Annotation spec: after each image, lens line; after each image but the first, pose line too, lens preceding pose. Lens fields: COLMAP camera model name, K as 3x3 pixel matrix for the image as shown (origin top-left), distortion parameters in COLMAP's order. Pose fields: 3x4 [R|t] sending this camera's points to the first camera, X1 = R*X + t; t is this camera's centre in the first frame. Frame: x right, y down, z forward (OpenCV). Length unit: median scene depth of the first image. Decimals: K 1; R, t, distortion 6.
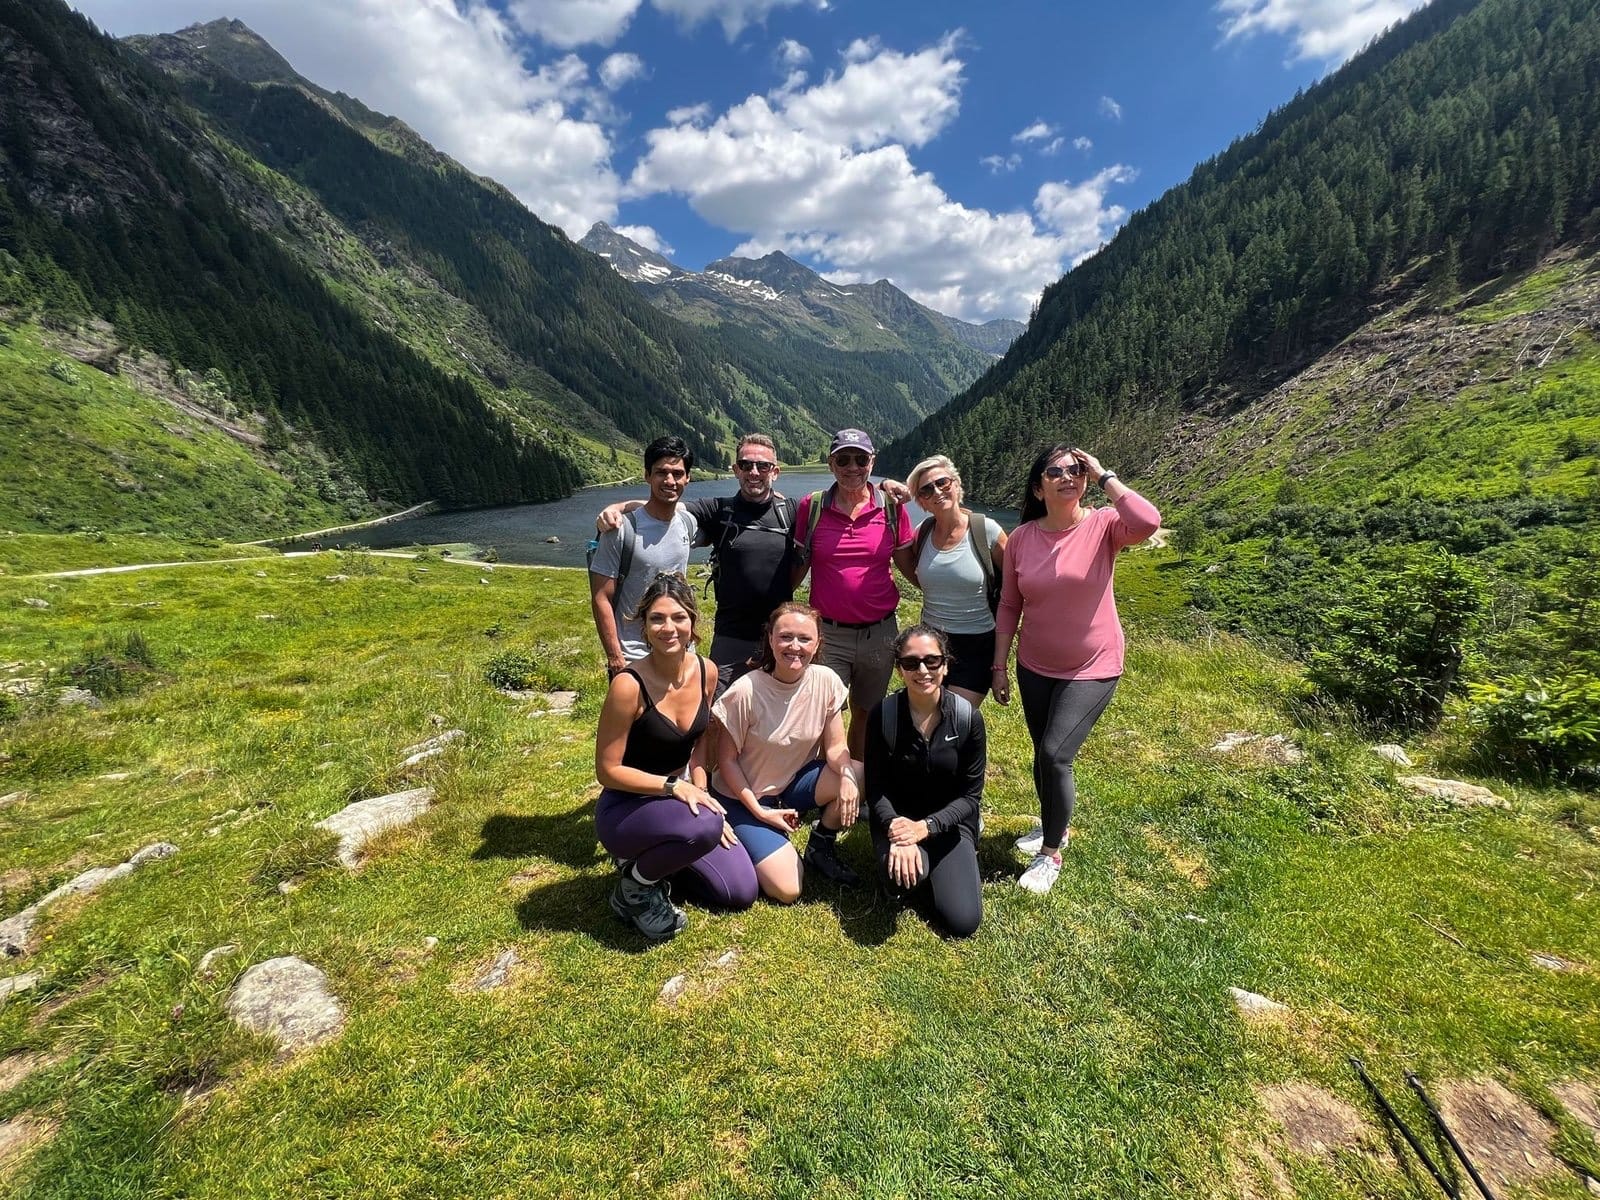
lens RADIAL K [[640.9, 0, 799.6], [0, 640.9, 599.9], [0, 0, 1]] dist [-0.001973, -0.000109]
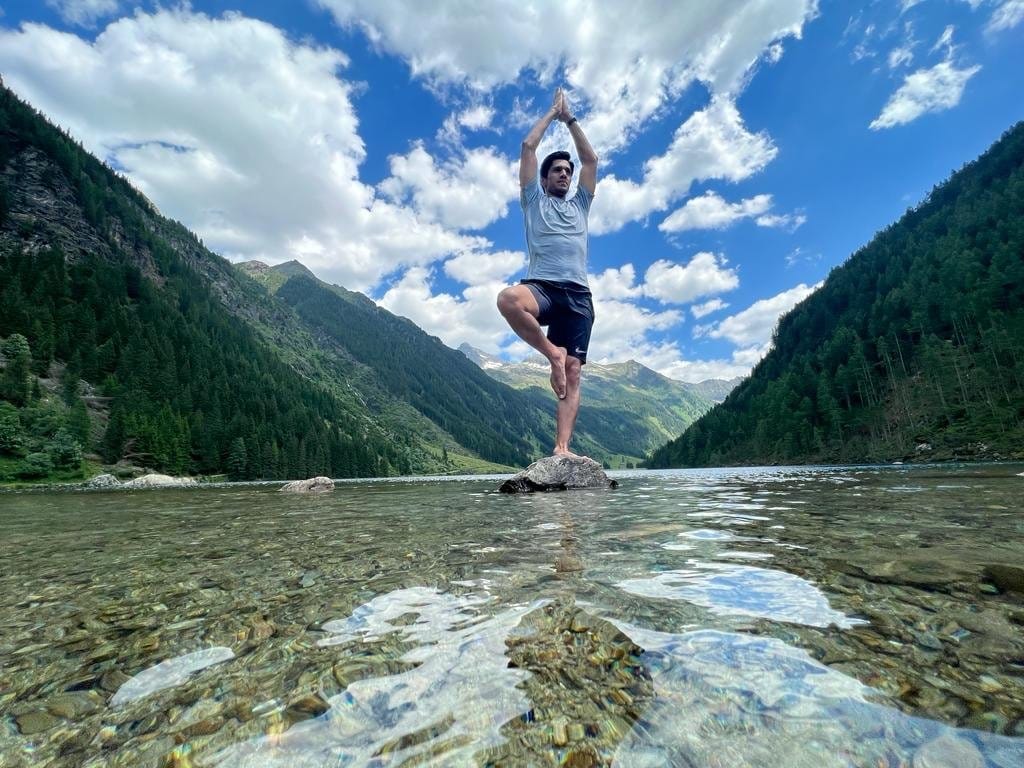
lens RADIAL K [[410.2, 0, 513.6], [0, 410.2, 382.7], [0, 0, 1]] dist [-0.001973, -0.000109]
pose [[0.986065, -0.057964, -0.155938, -0.018027], [-0.013912, 0.905326, -0.424490, -0.010286], [0.165780, 0.420744, 0.891903, 0.190332]]
